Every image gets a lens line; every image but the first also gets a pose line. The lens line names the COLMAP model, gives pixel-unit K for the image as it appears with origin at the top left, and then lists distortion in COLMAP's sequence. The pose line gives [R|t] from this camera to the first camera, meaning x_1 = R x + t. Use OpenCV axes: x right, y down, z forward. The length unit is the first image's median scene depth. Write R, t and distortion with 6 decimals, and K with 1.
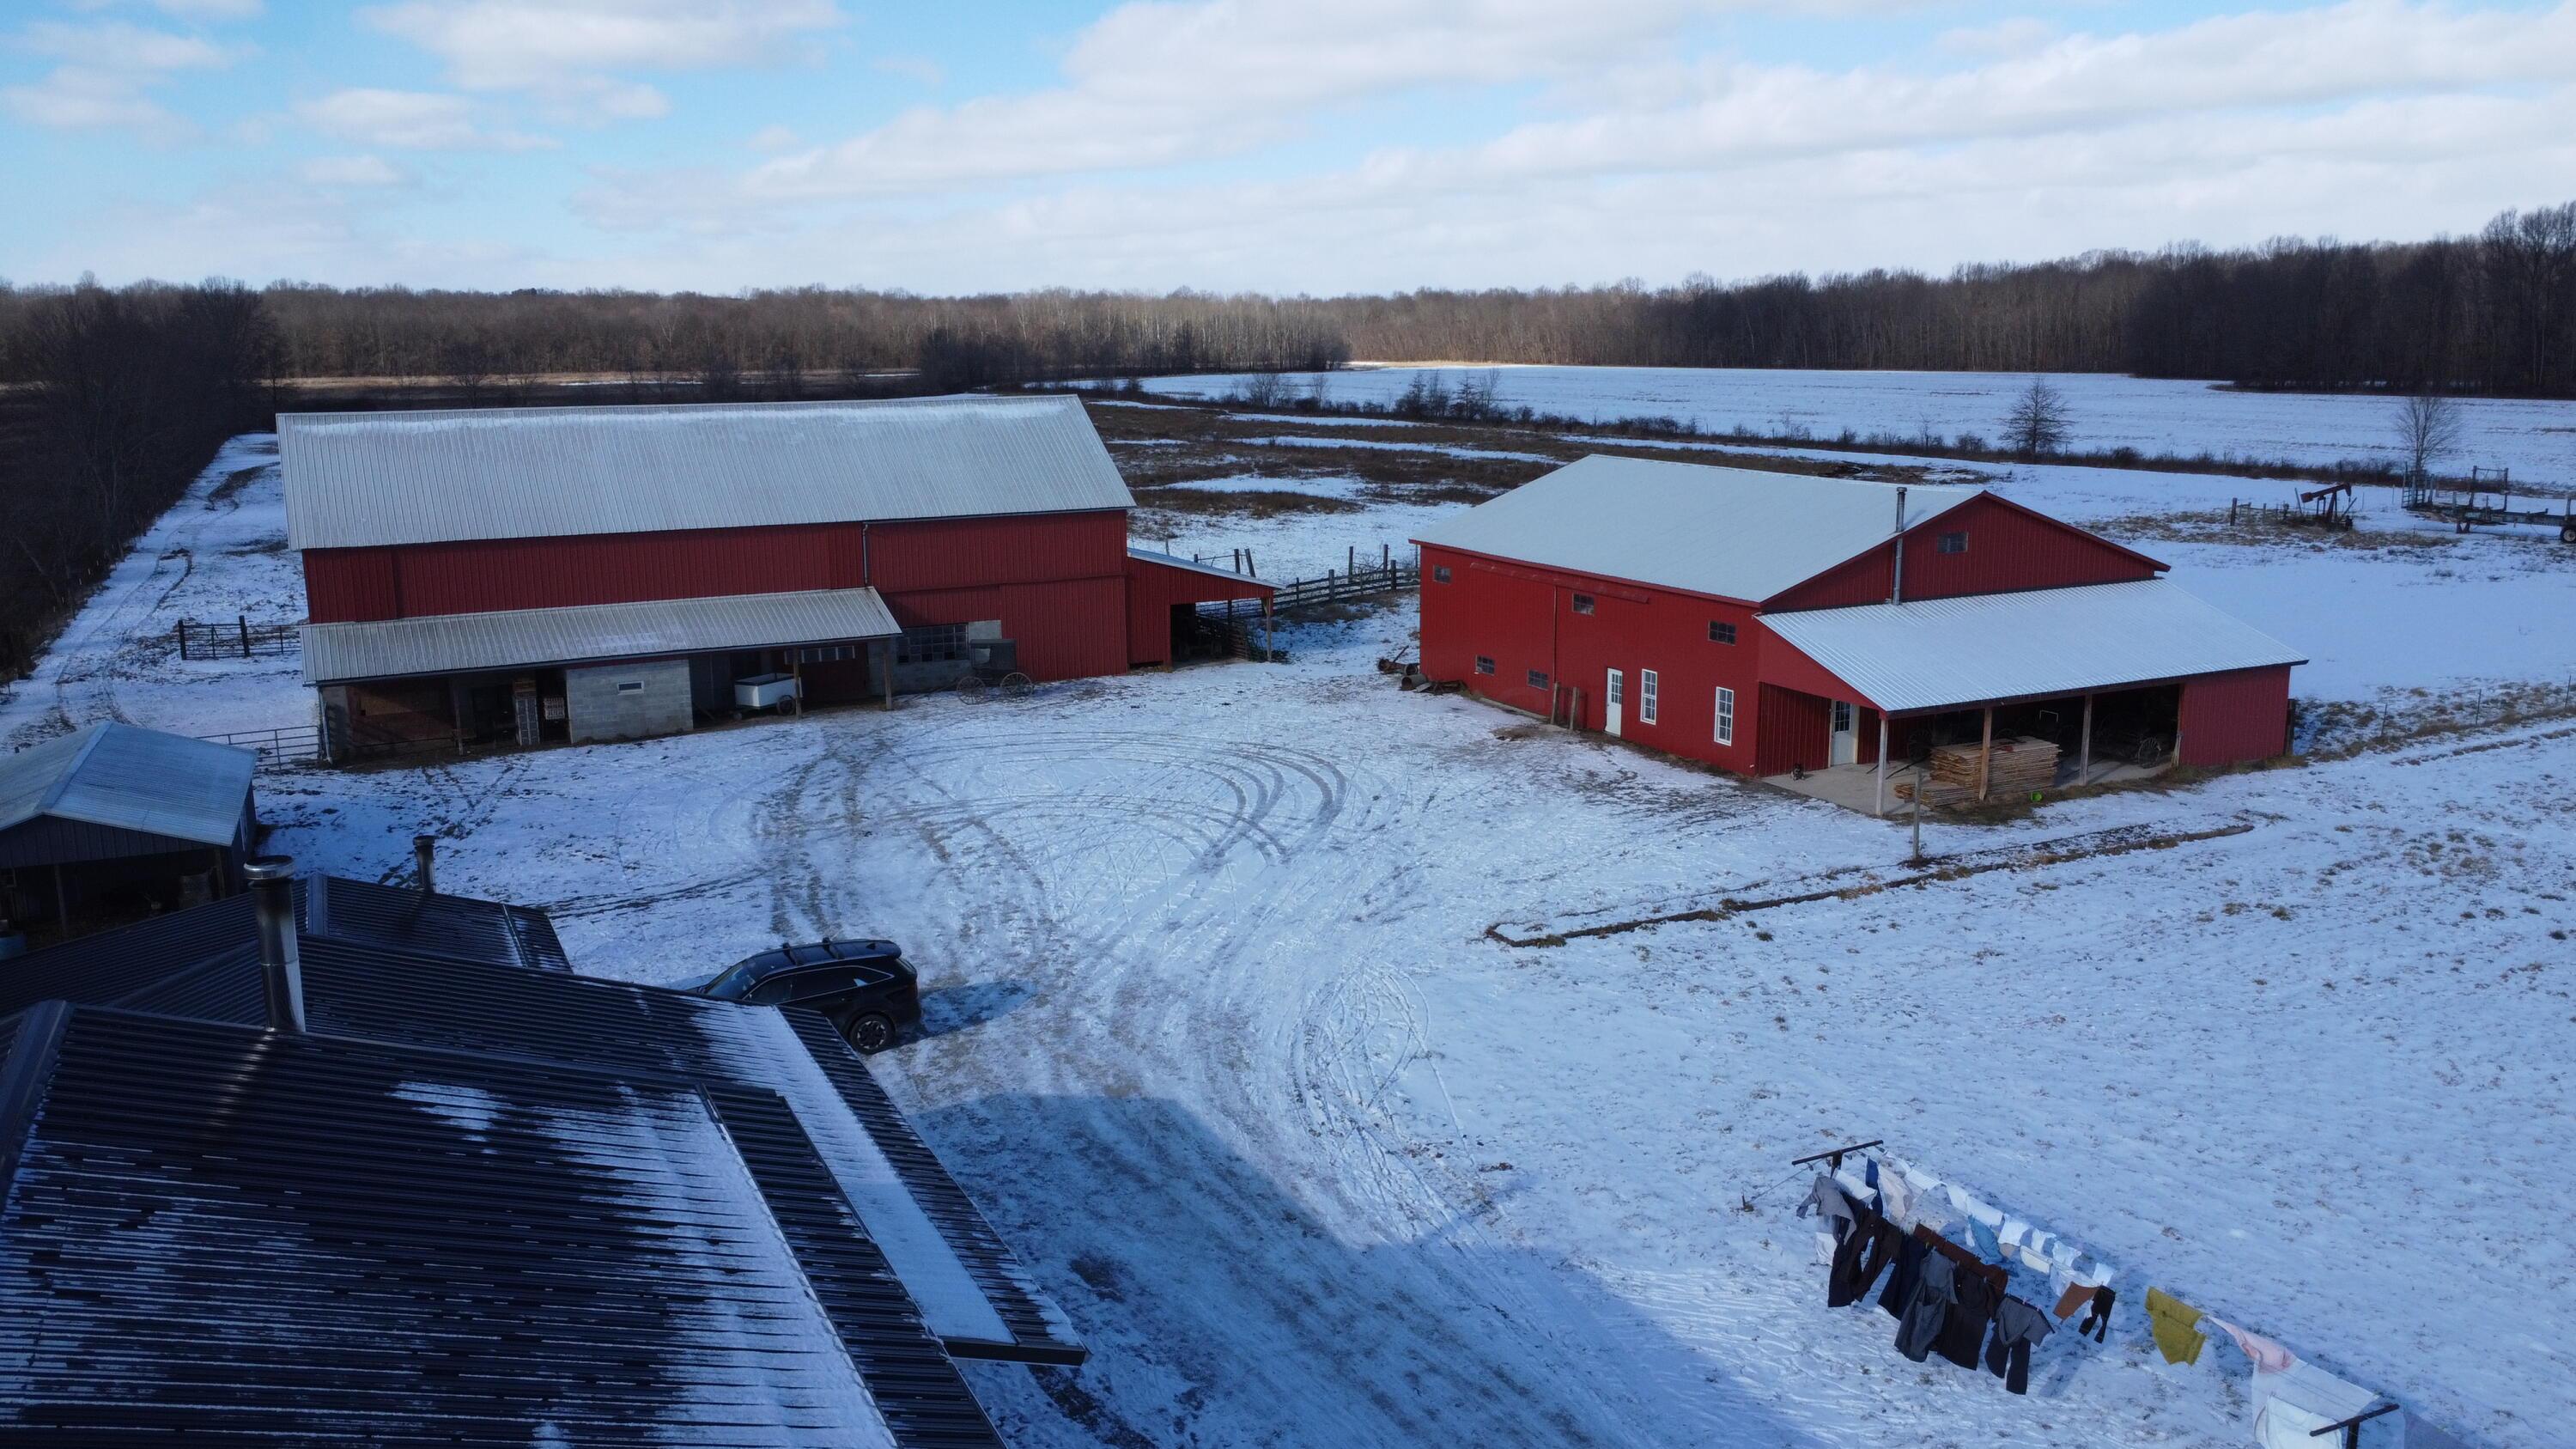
lens RADIAL K [[1939.0, 0, 1294.6], [0, 1939.0, 704.5], [0, 0, 1]] dist [0.011154, 0.004279]
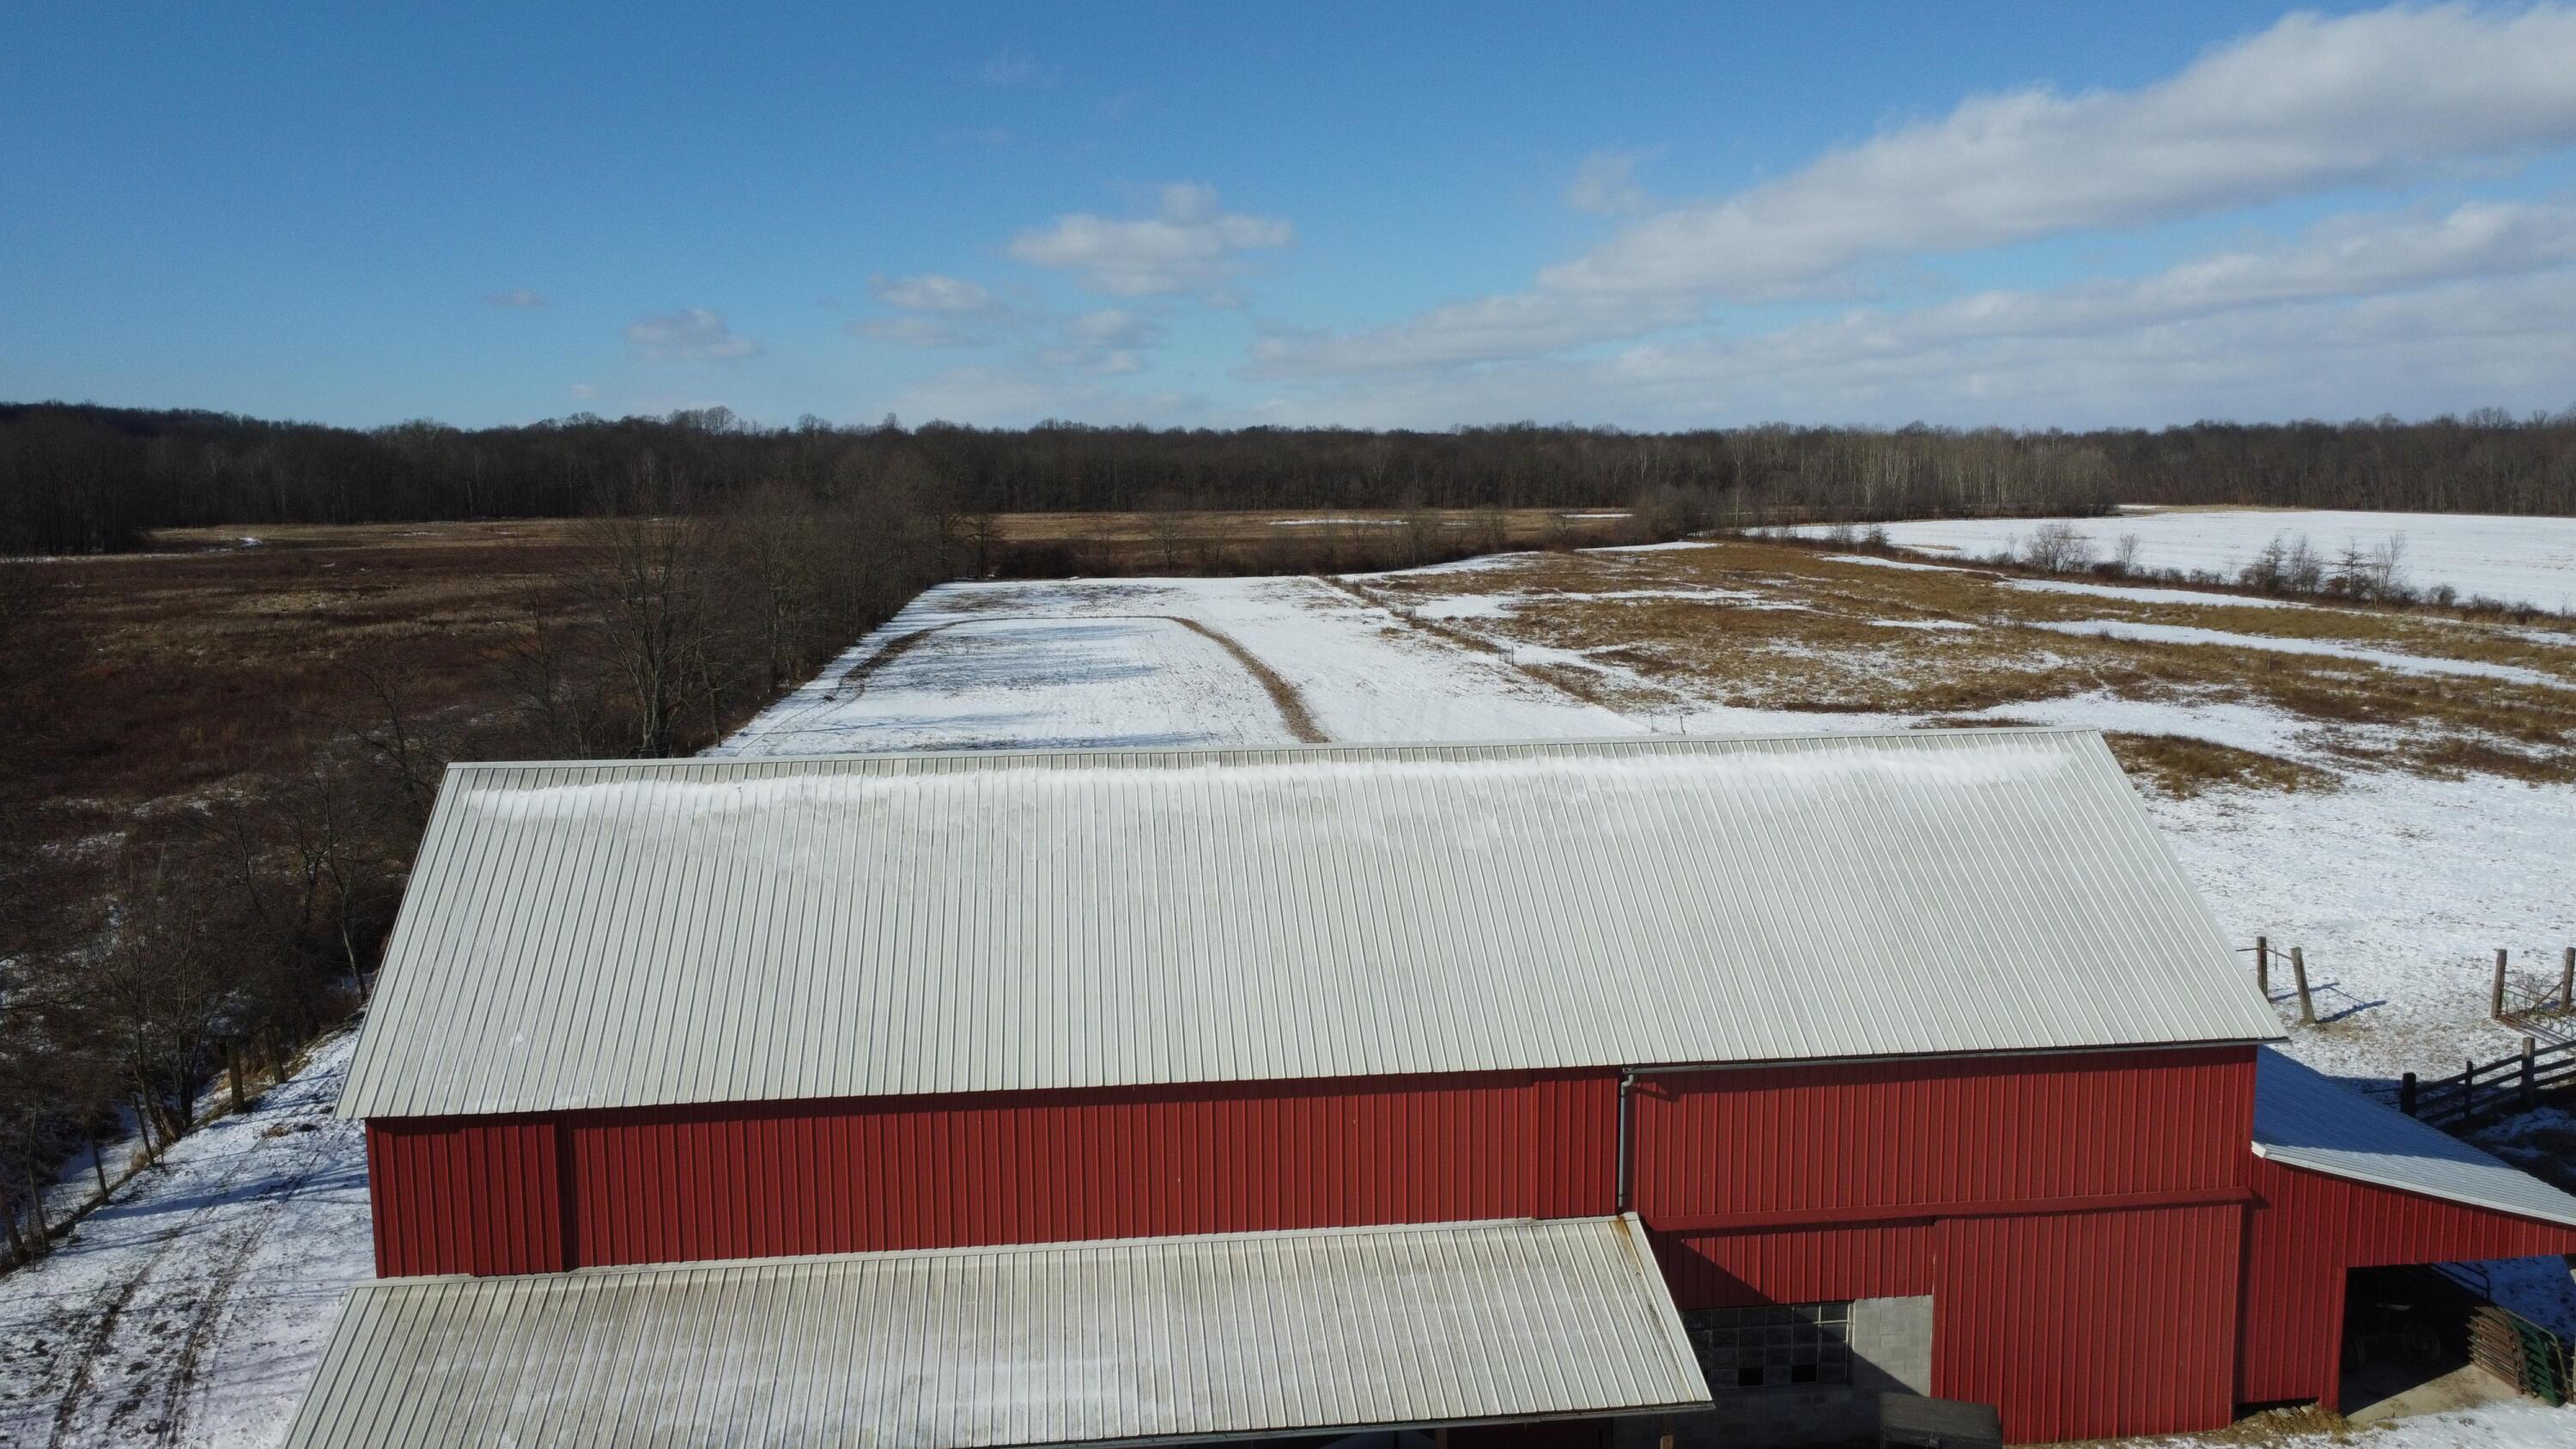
lens RADIAL K [[1939.0, 0, 1292.3], [0, 1939.0, 726.4], [0, 0, 1]] dist [0.011154, 0.004279]
pose [[0.937831, 0.049768, -0.343505, -0.036583], [-0.068671, 0.996709, -0.043077, -0.035225], [0.340230, 0.063988, 0.938163, 0.141846]]
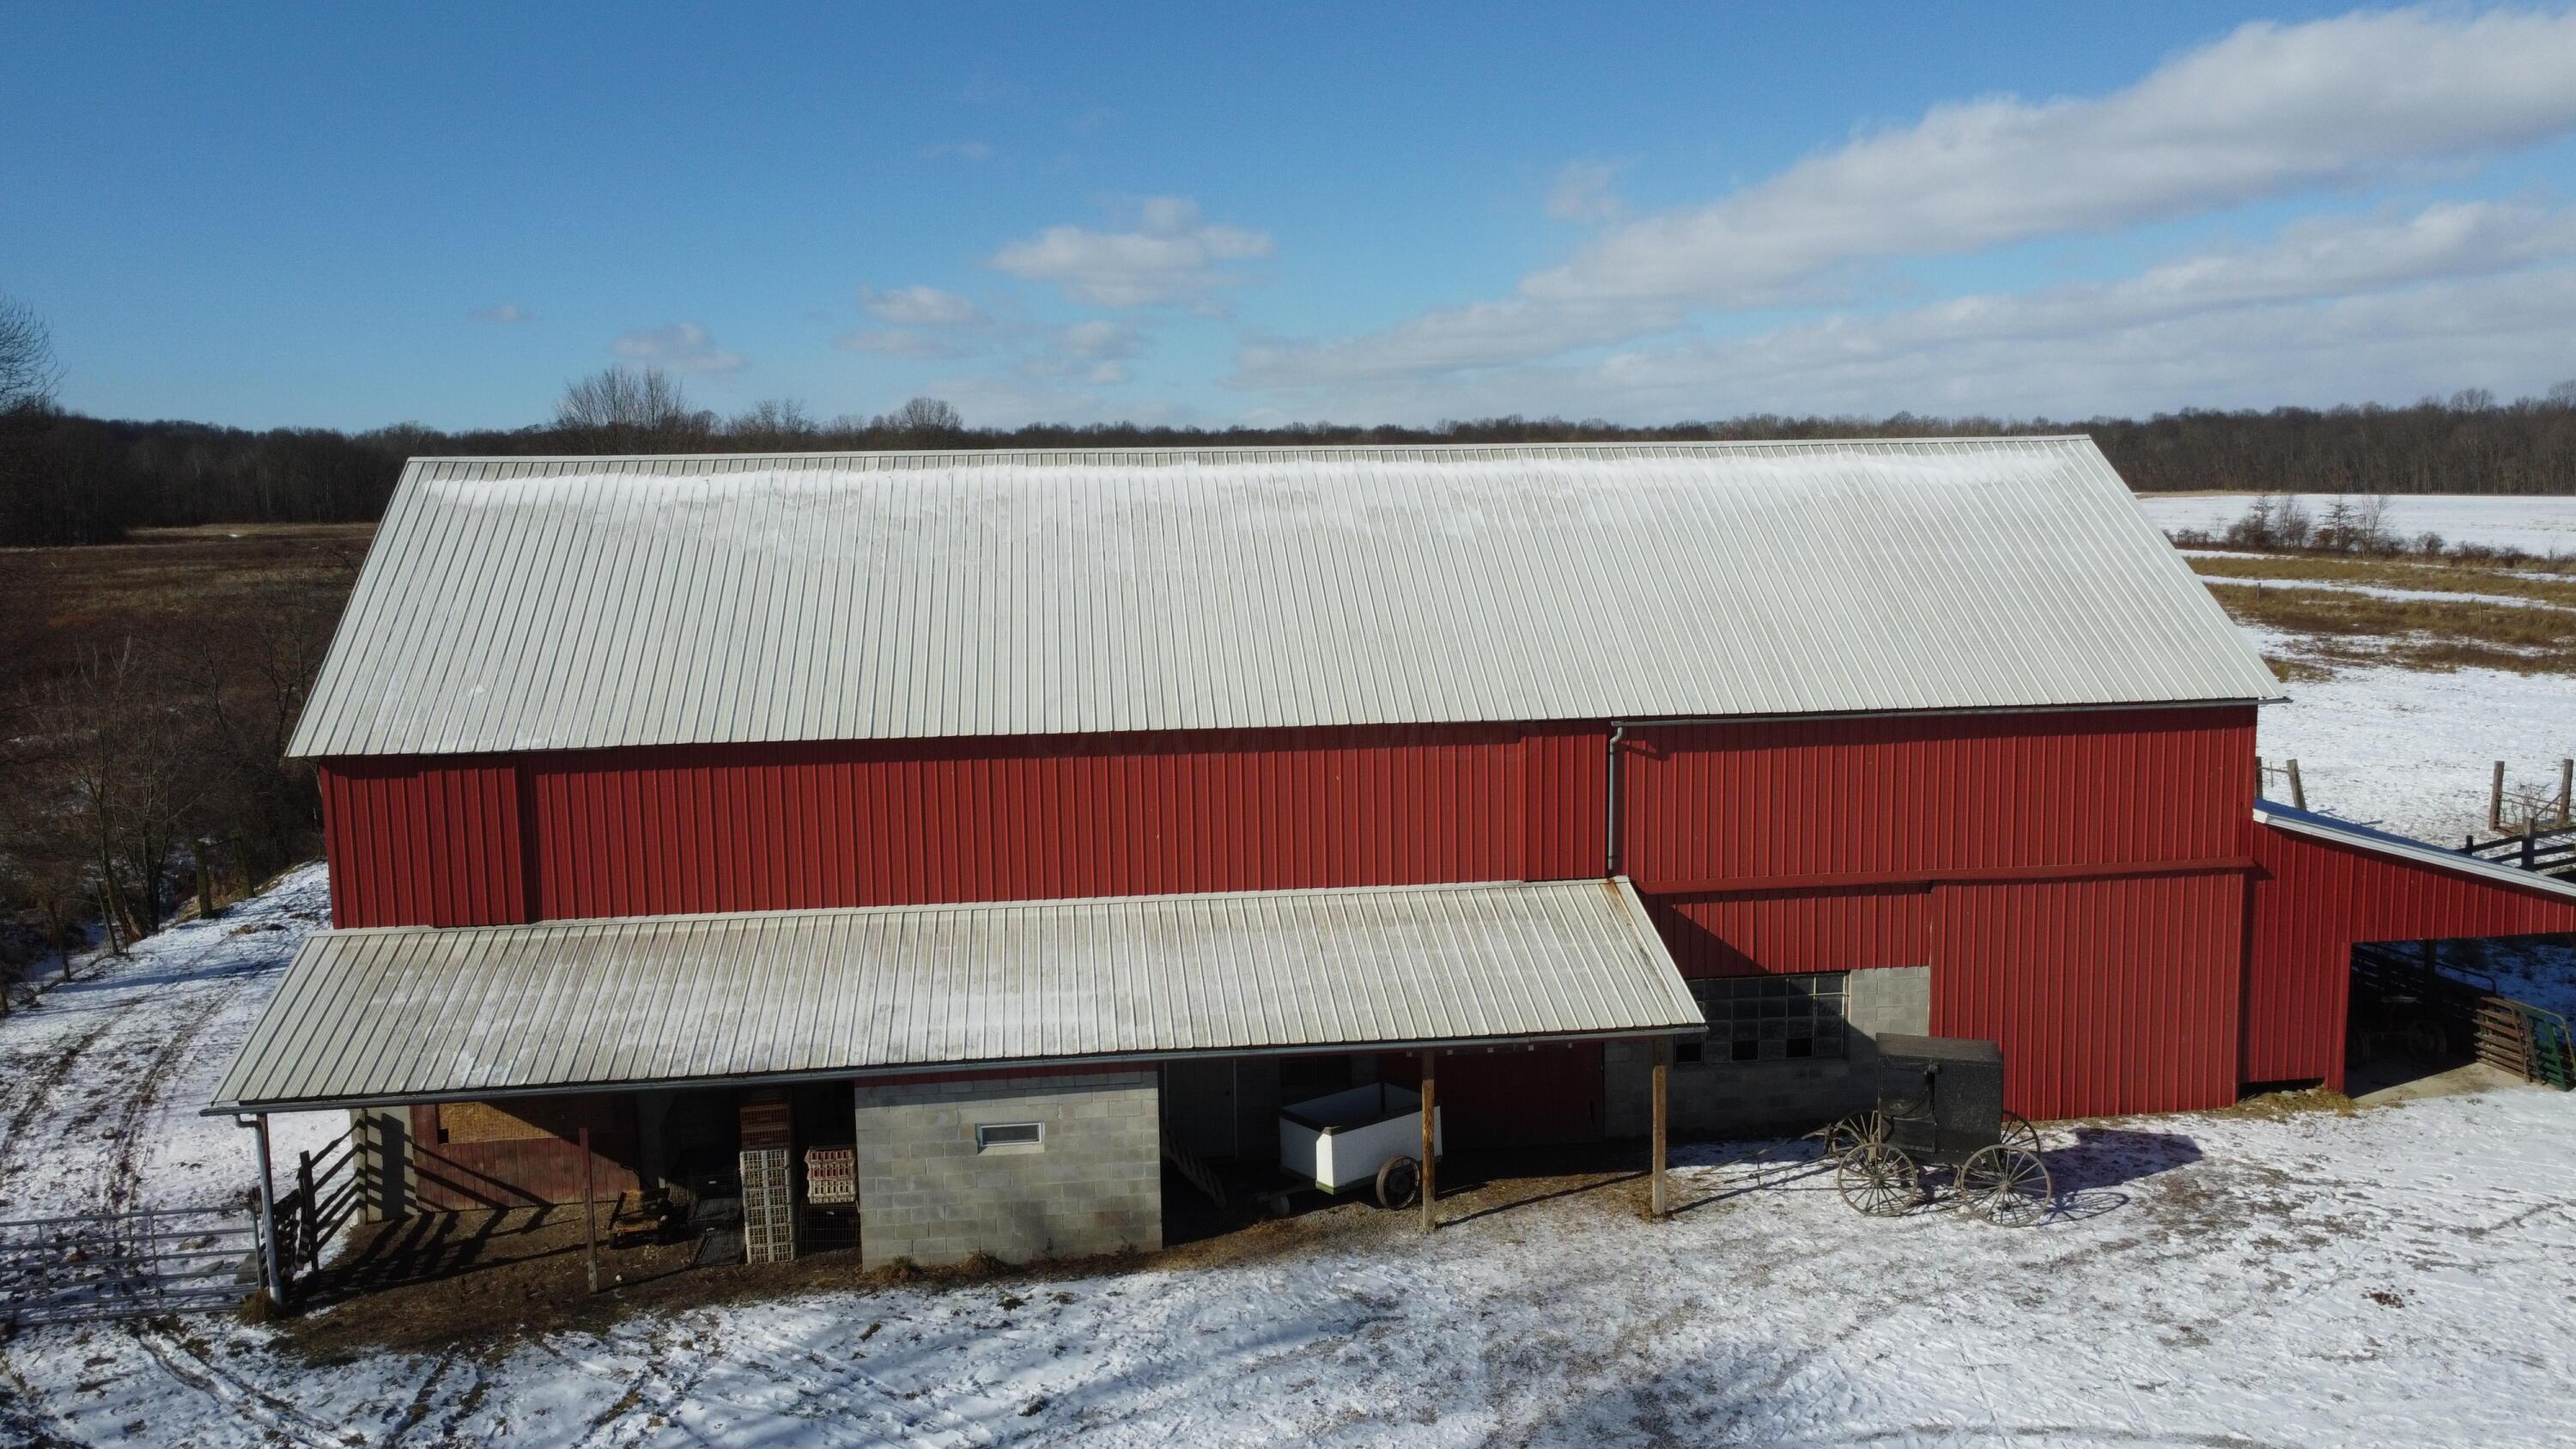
lens RADIAL K [[1939.0, 0, 1287.1], [0, 1939.0, 717.4], [0, 0, 1]] dist [0.011154, 0.004279]
pose [[0.939315, 0.038917, -0.340842, -0.036119], [-0.060088, 0.996850, -0.051774, -0.017025], [0.337753, 0.069112, 0.938694, 0.145408]]
